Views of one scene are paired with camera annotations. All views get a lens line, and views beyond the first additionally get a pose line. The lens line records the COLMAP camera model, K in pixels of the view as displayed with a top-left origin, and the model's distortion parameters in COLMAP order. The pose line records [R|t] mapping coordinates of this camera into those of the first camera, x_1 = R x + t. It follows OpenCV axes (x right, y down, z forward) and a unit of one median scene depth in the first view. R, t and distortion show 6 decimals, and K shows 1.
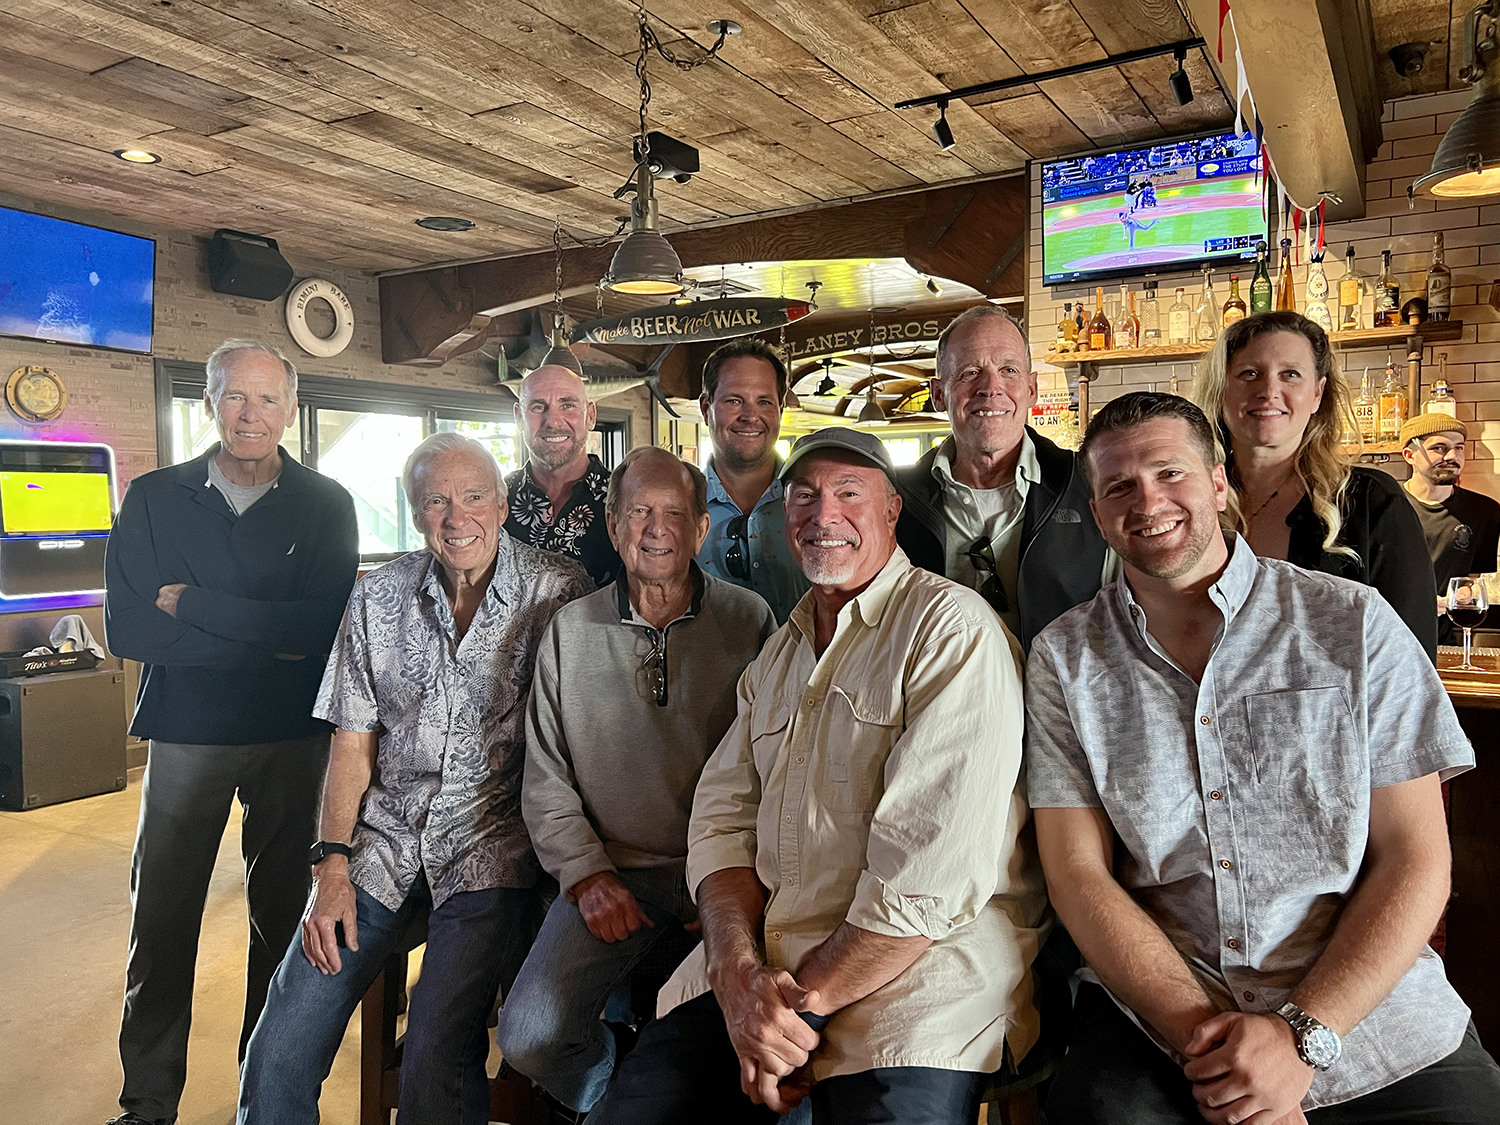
lens RADIAL K [[1139.2, 0, 752.4], [0, 1139.2, 559.8], [0, 0, 1]] dist [0.014806, -0.009099]
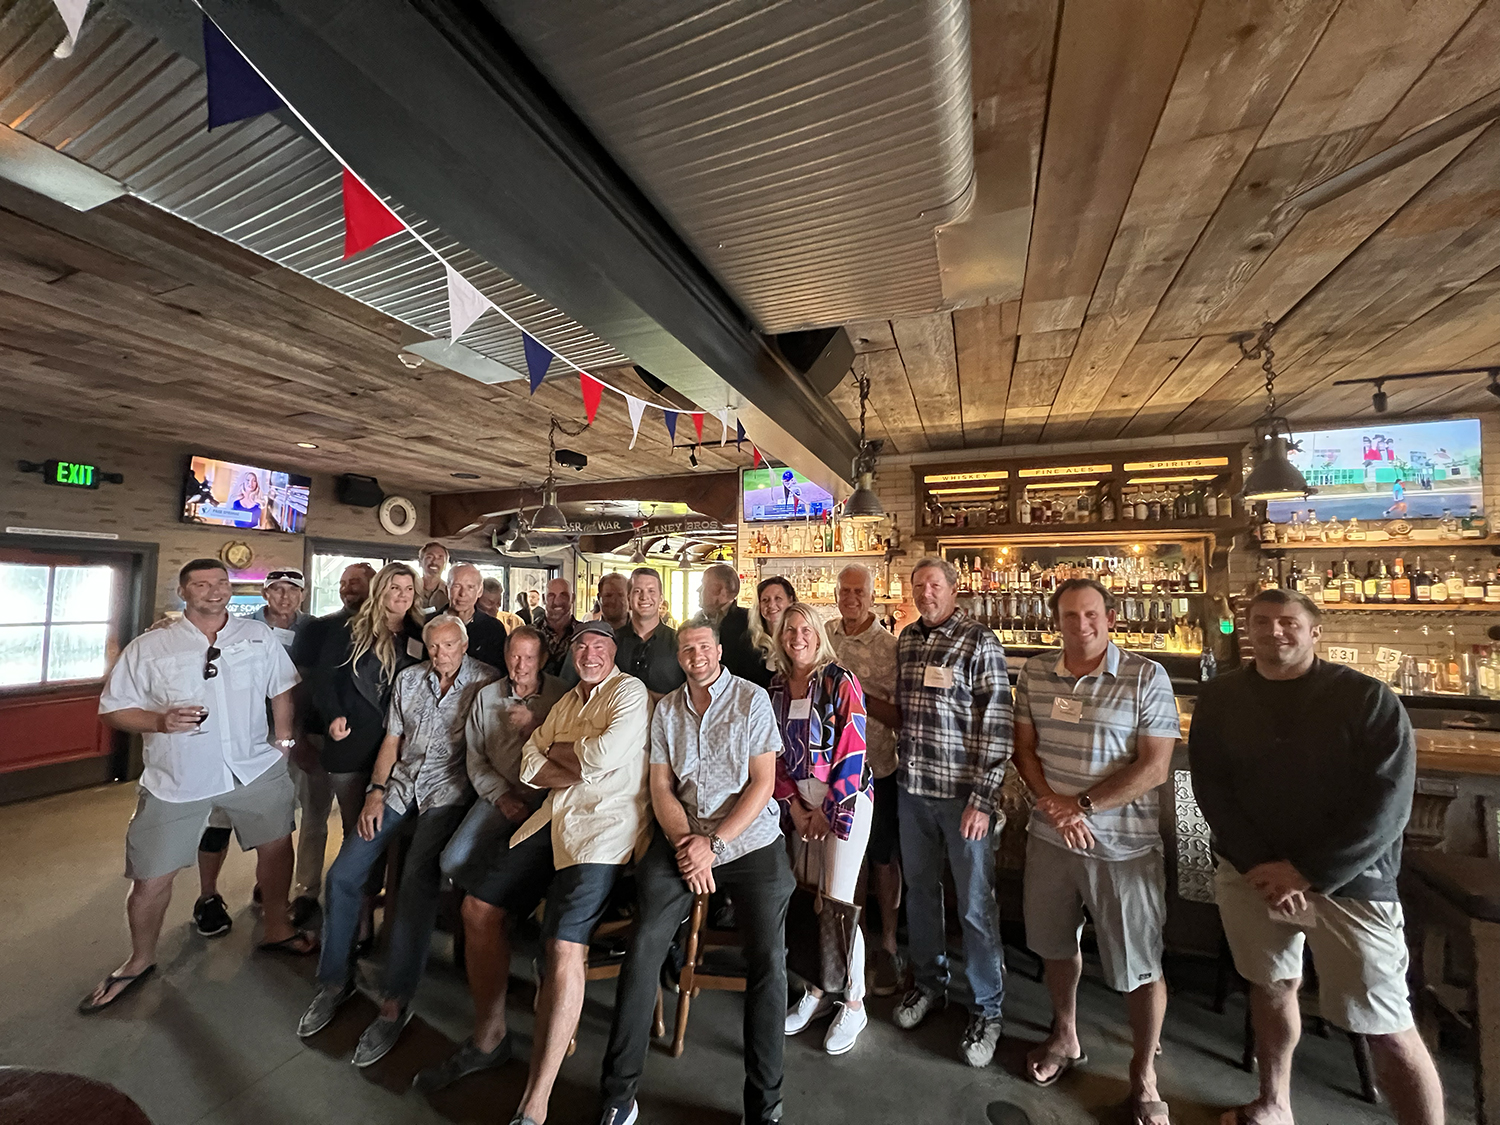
lens RADIAL K [[604.7, 0, 743.5], [0, 604.7, 562.3], [0, 0, 1]] dist [0.000979, 0.000227]
pose [[0.987147, 0.027378, 0.157450, 0.082767], [-0.011182, 0.994635, -0.102843, -0.045985], [-0.159421, 0.099760, 0.982157, -0.193857]]
